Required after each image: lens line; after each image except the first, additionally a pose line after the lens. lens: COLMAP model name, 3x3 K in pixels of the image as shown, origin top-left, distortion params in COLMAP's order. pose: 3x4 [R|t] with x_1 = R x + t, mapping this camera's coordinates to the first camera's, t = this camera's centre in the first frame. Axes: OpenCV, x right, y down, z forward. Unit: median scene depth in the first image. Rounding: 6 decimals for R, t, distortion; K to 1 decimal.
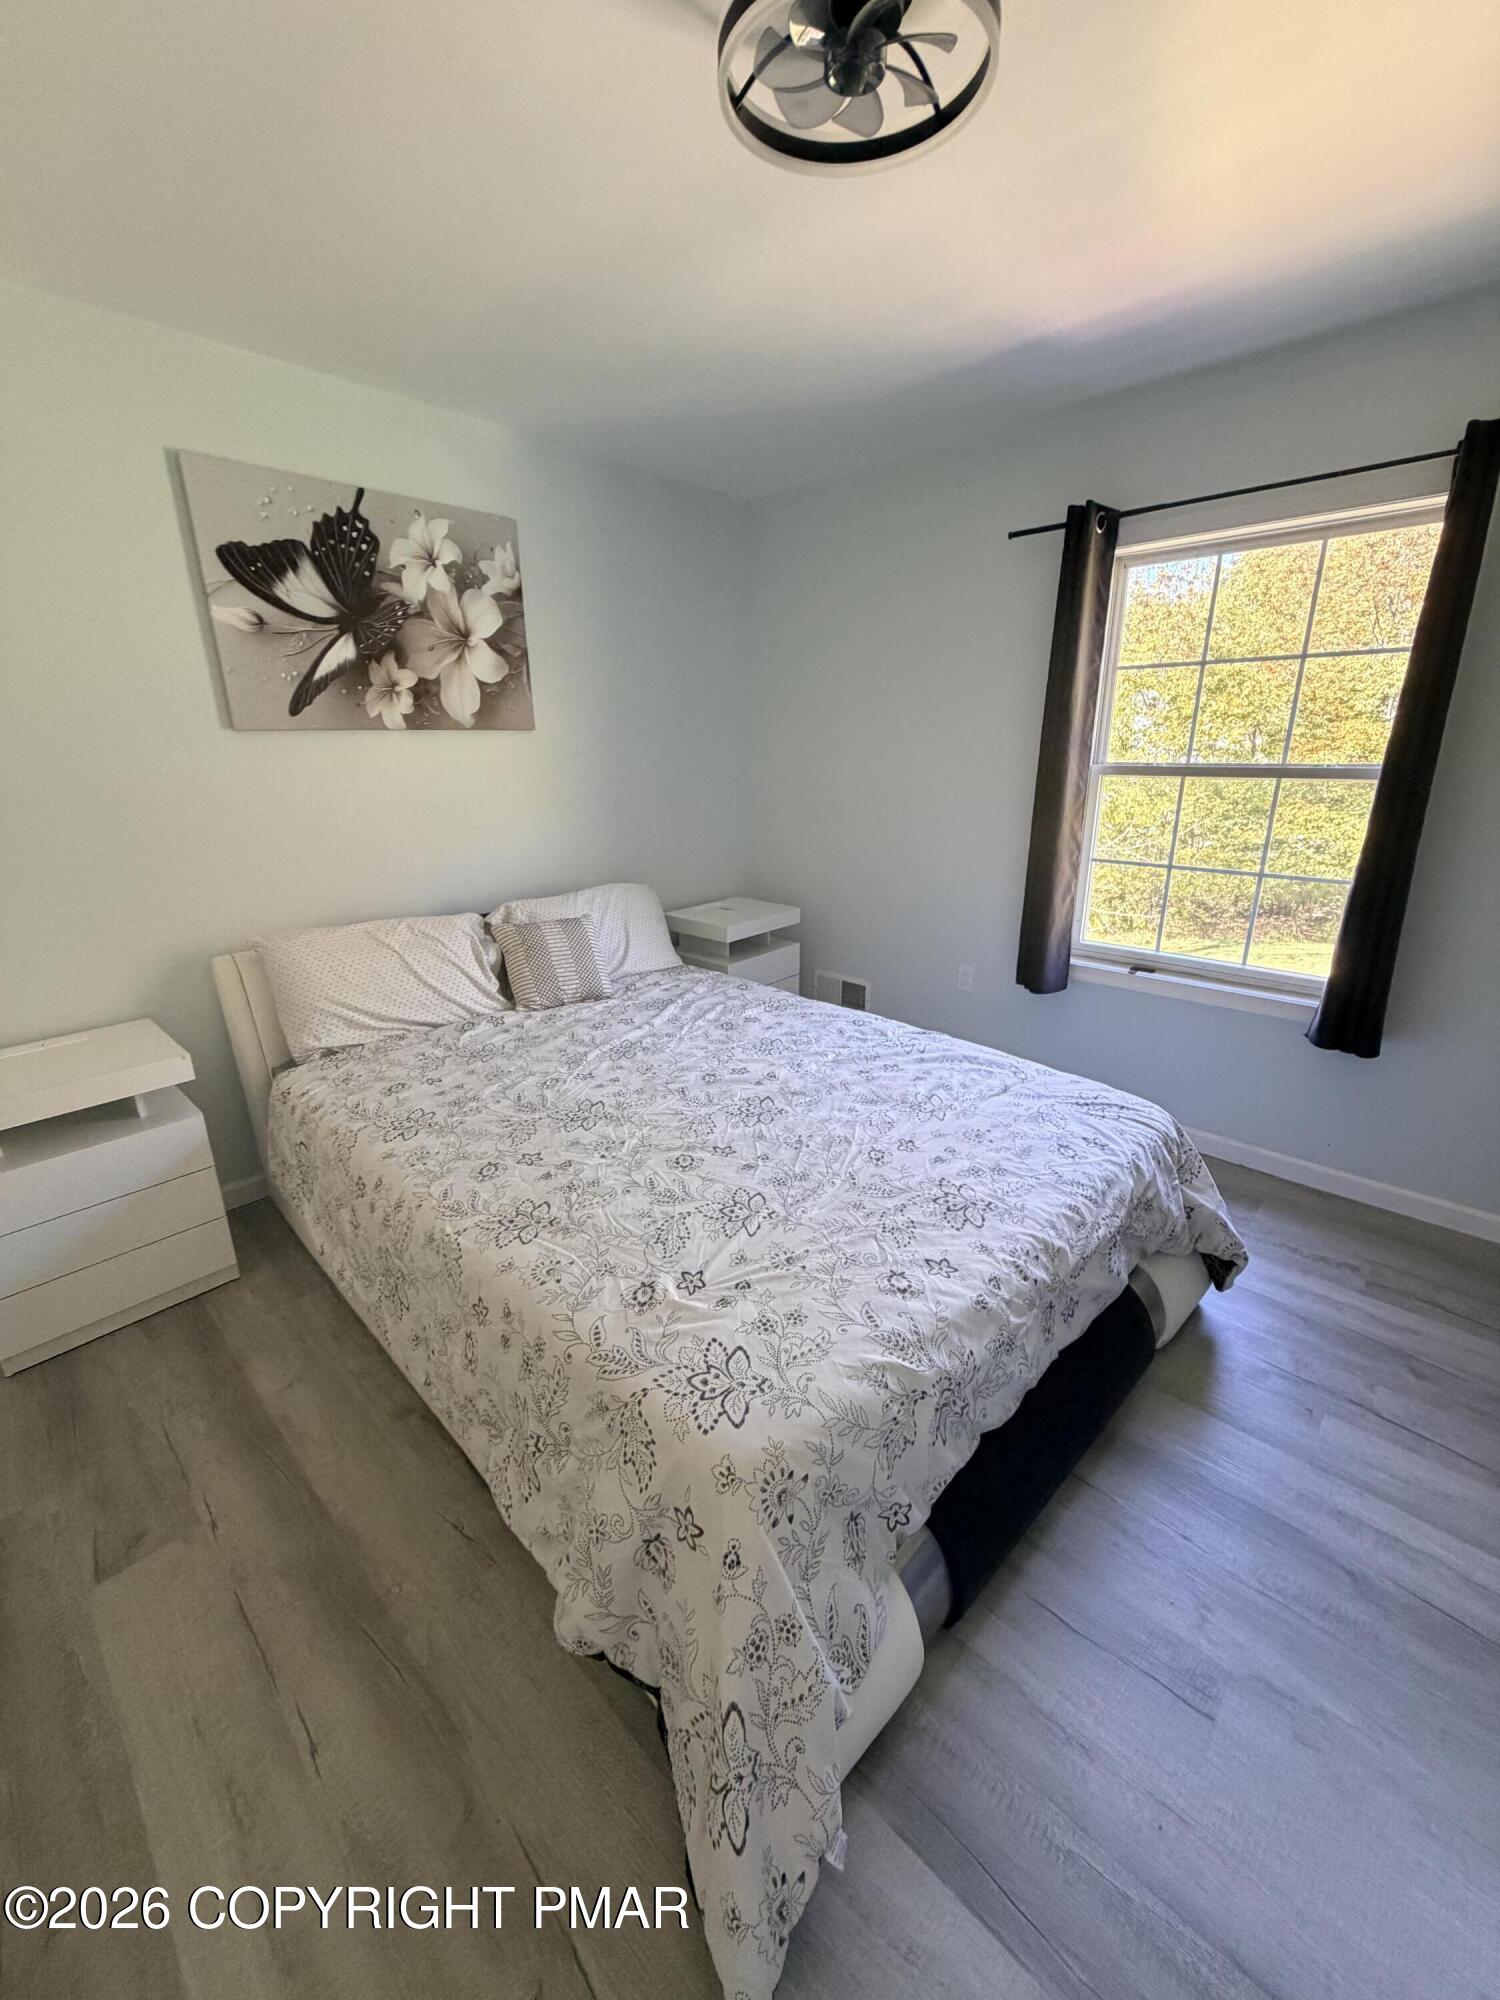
lens RADIAL K [[794.3, 0, 752.9], [0, 794.3, 992.7], [0, 0, 1]] dist [0.000161, 0.000225]
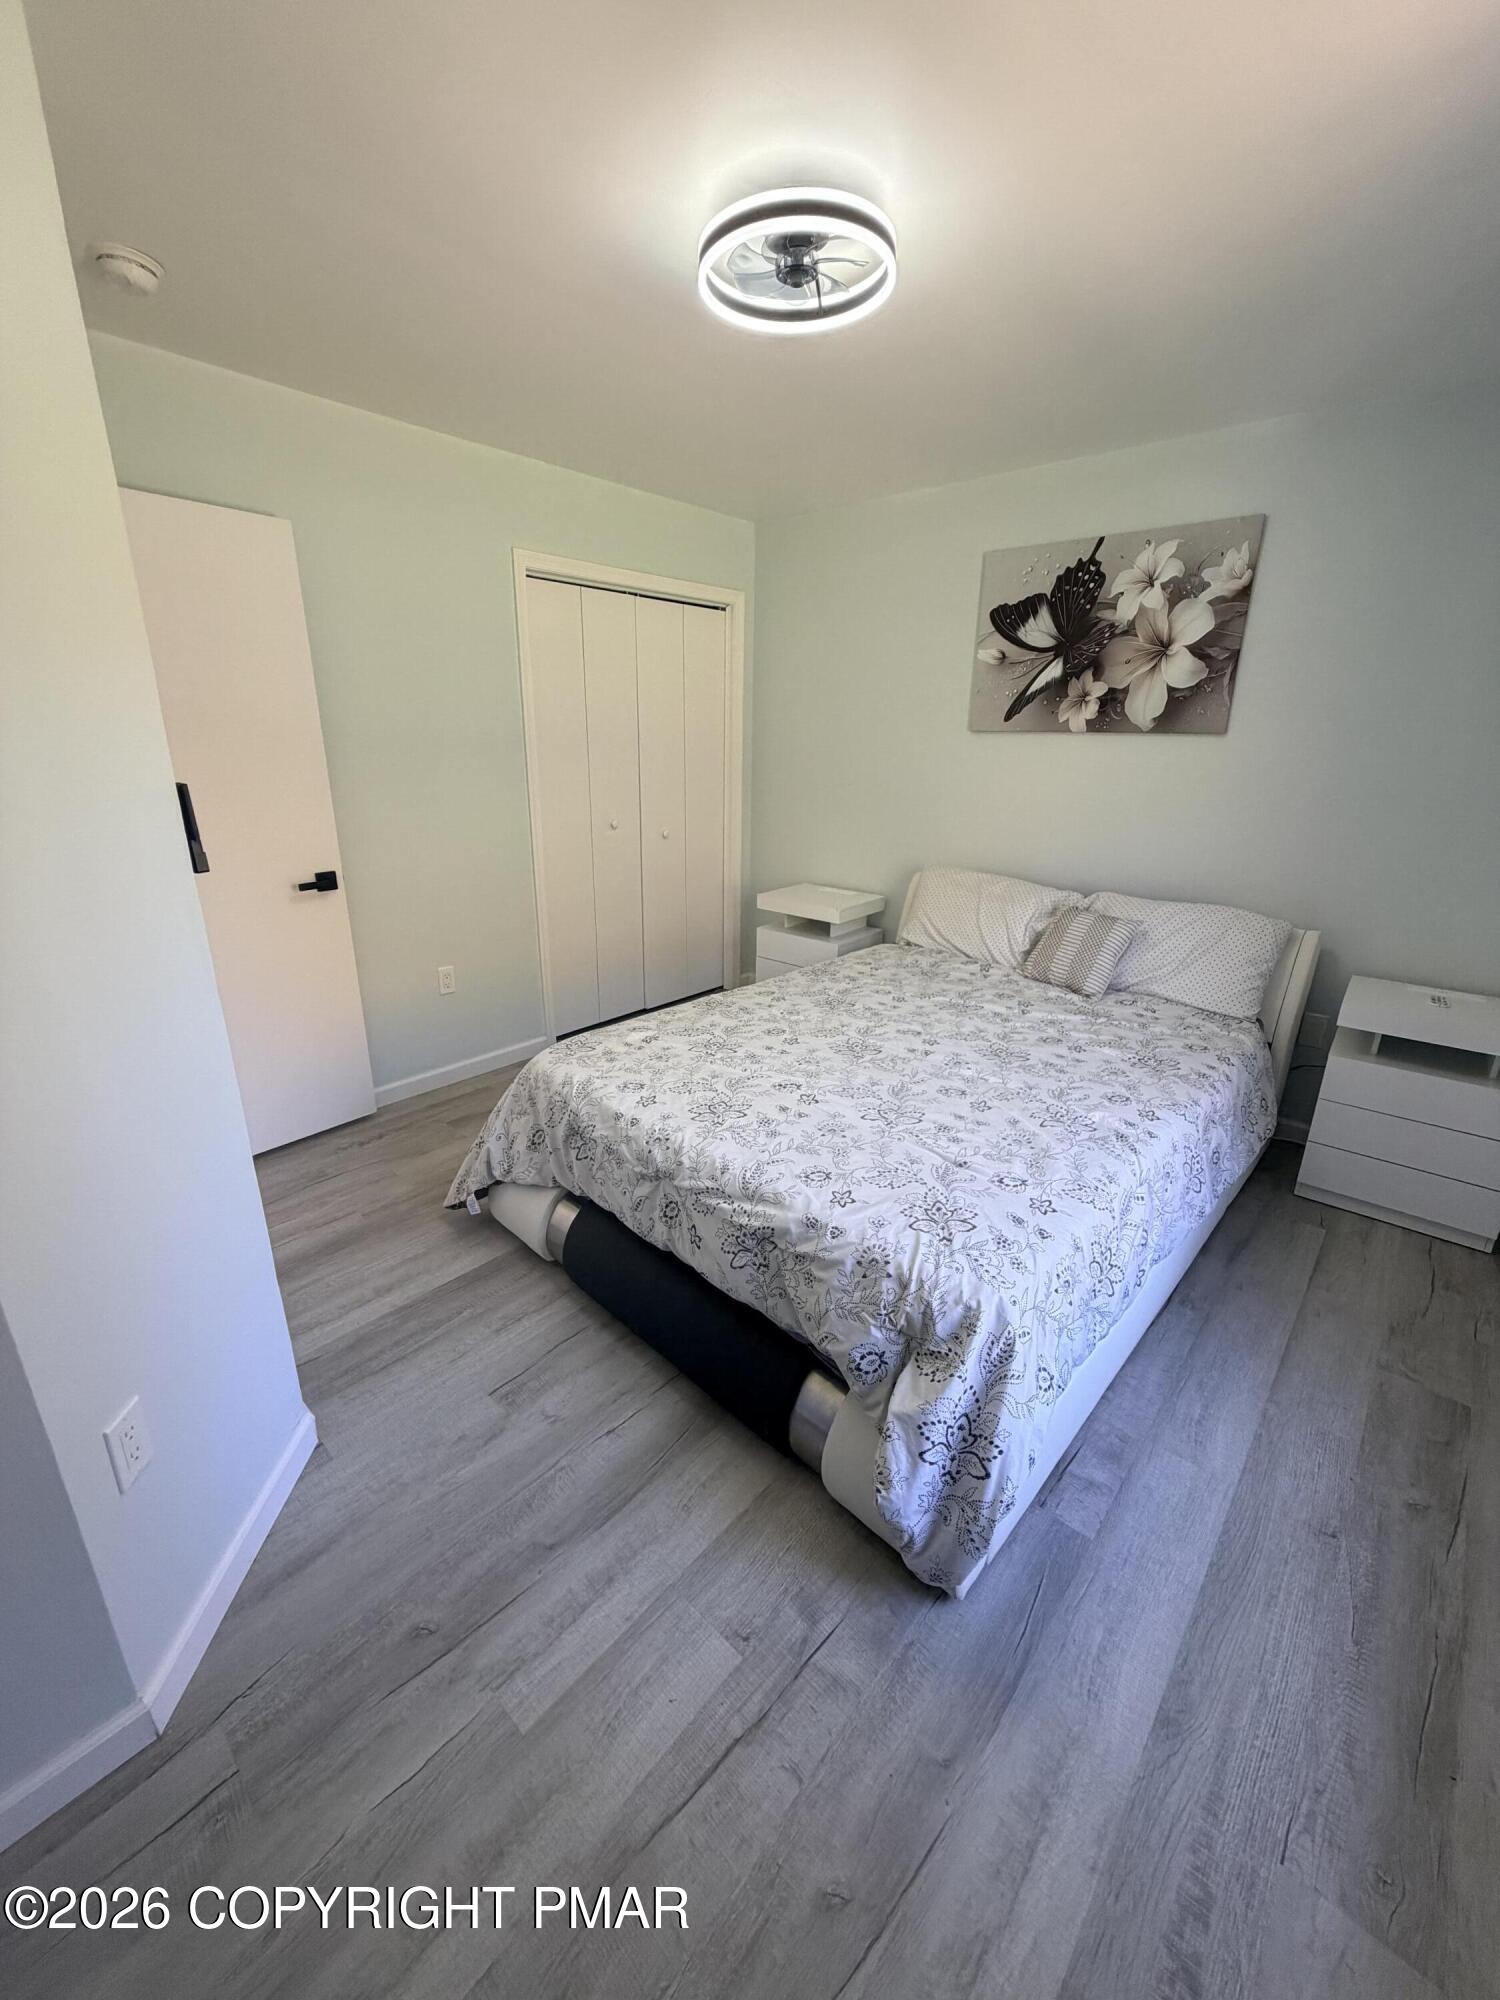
lens RADIAL K [[794.3, 0, 752.9], [0, 794.3, 992.7], [0, 0, 1]] dist [0.000161, 0.000225]
pose [[0.032379, 0.321182, -0.946464, 0.867062], [-0.319272, 0.900670, 0.294719, -0.182154], [0.947110, 0.292636, 0.131707, 0.515625]]
